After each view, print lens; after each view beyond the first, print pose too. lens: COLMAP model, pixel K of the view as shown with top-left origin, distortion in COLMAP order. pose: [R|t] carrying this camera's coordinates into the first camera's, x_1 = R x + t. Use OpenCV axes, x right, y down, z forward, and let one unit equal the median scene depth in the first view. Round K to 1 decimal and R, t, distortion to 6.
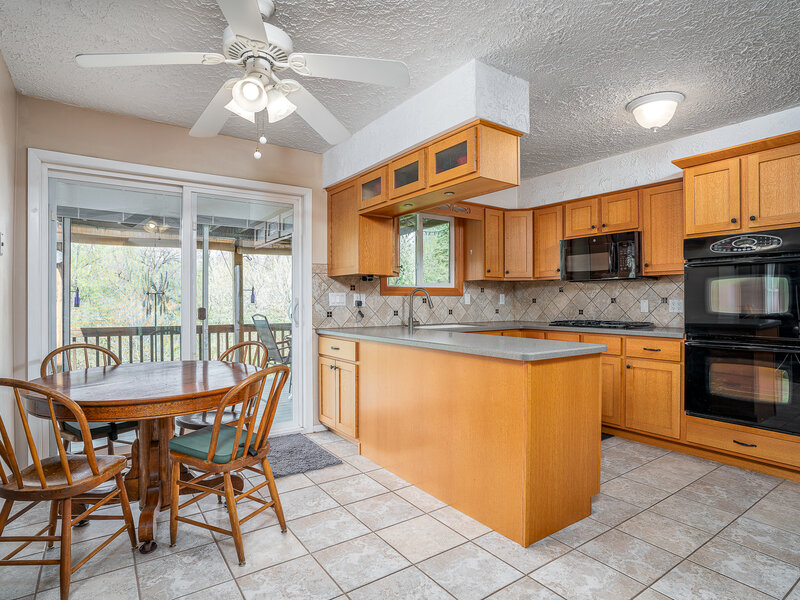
lens RADIAL K [[446.9, 0, 406.0], [0, 446.9, 300.1], [0, 0, 1]] dist [-0.006229, -0.000201]
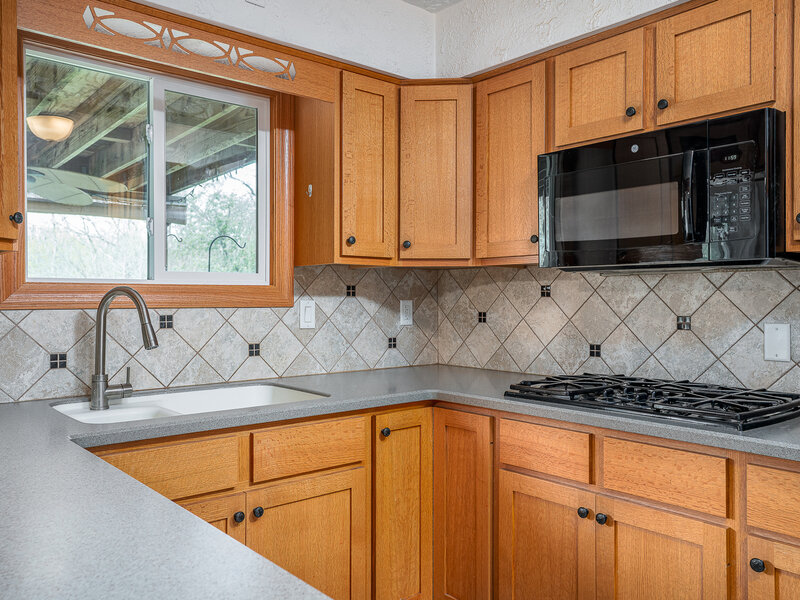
lens RADIAL K [[630.8, 0, 396.6], [0, 630.8, 298.1], [0, 0, 1]] dist [0.011580, 0.003528]
pose [[0.997217, 0.000401, 0.074554, 0.187619], [-0.000669, 0.999993, 0.003564, -0.019735], [-0.074552, -0.003603, 0.997211, 0.486183]]
